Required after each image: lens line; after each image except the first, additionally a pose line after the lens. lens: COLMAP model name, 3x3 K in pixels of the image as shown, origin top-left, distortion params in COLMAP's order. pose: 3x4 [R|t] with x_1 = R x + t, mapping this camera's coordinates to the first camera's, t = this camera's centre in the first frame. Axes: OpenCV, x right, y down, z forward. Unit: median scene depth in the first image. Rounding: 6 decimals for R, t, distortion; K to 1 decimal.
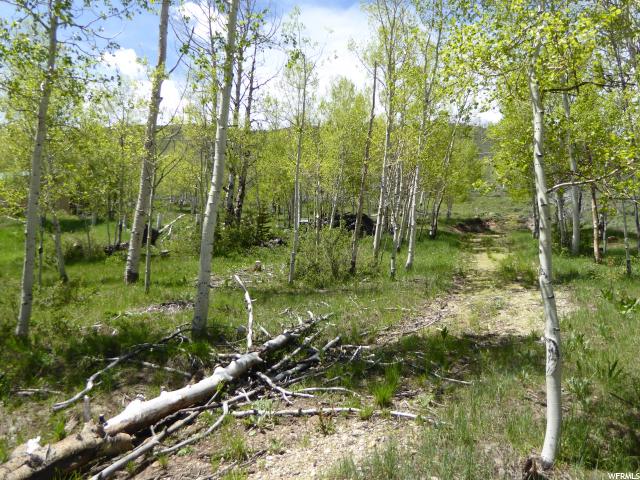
lens RADIAL K [[465.8, 0, 320.0], [0, 465.8, 240.5], [0, 0, 1]] dist [-0.040244, 0.005459]
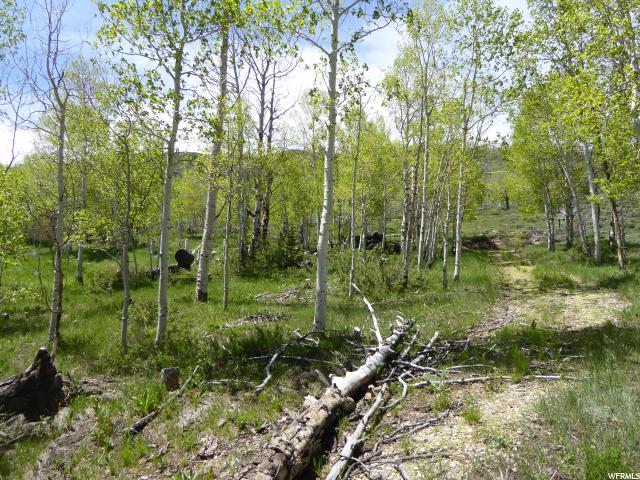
lens RADIAL K [[465.8, 0, 320.0], [0, 465.8, 239.4], [0, 0, 1]] dist [-0.040244, 0.005459]
pose [[0.999414, -0.030218, 0.016075, -0.113138], [0.031033, 0.998107, -0.053106, 0.009439], [-0.014440, 0.053574, 0.998459, -0.072329]]
